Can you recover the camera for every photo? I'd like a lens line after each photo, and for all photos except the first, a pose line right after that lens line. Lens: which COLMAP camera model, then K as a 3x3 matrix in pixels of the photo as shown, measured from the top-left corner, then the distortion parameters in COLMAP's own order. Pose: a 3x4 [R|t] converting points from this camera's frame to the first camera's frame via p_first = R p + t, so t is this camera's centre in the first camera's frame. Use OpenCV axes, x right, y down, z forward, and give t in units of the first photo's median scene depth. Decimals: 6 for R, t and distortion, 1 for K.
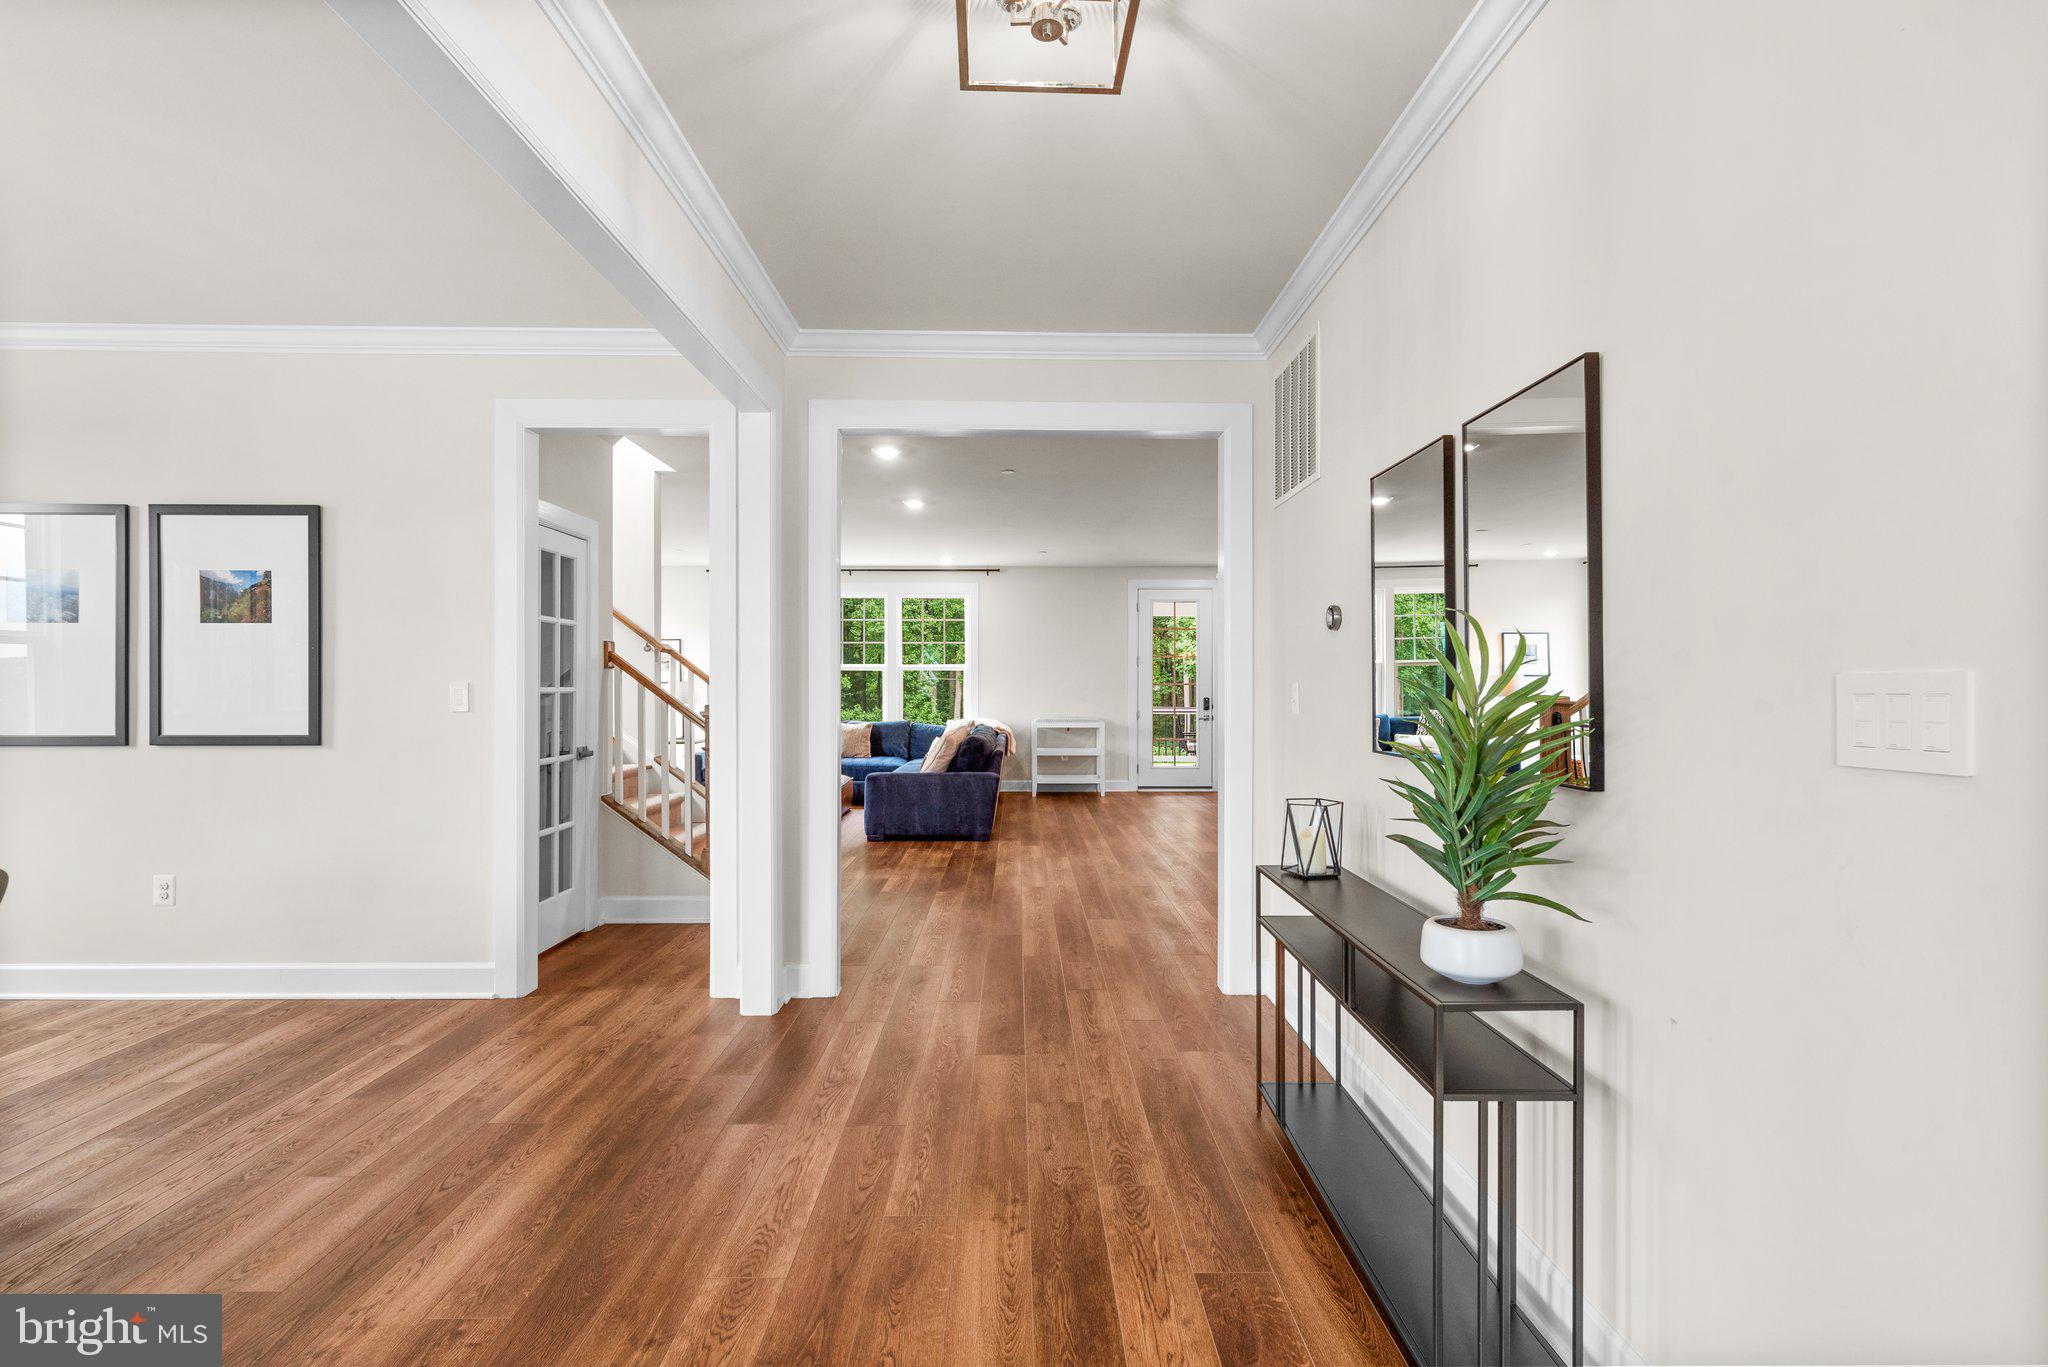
lens RADIAL K [[921.8, 0, 1013.4], [0, 921.8, 686.8], [0, 0, 1]] dist [0.001856, 0.000136]
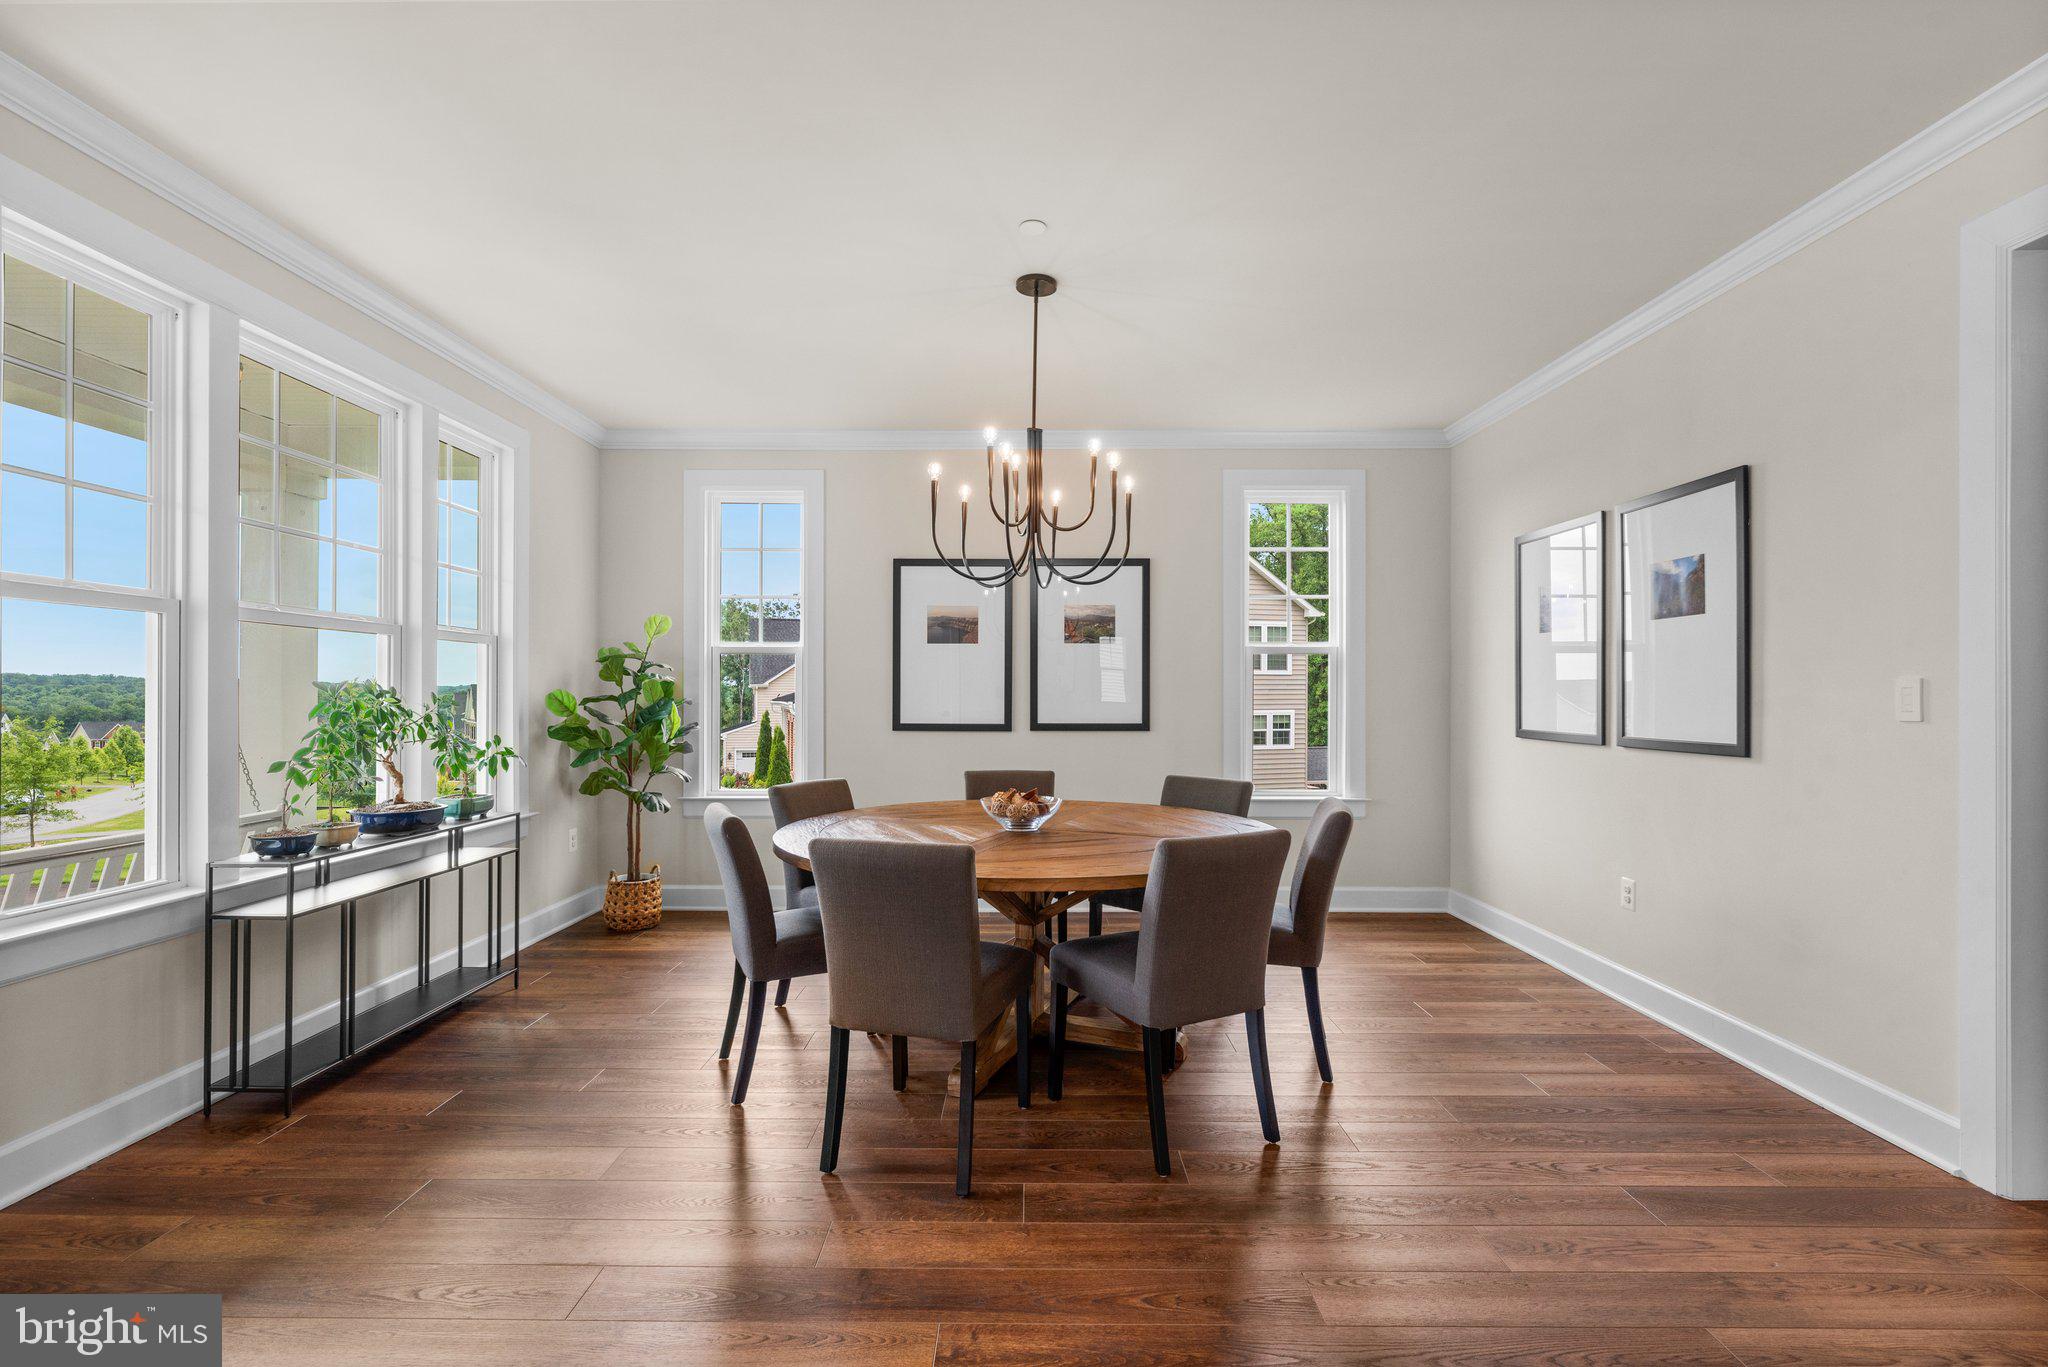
lens RADIAL K [[921.8, 0, 1013.1], [0, 921.8, 700.7], [0, 0, 1]] dist [0.001856, 0.000136]
pose [[-0.024979, 0.003363, -0.999682, 0.090078], [0.007531, 0.999967, 0.003176, 0.005922], [0.999660, -0.007449, -0.025003, 0.397719]]
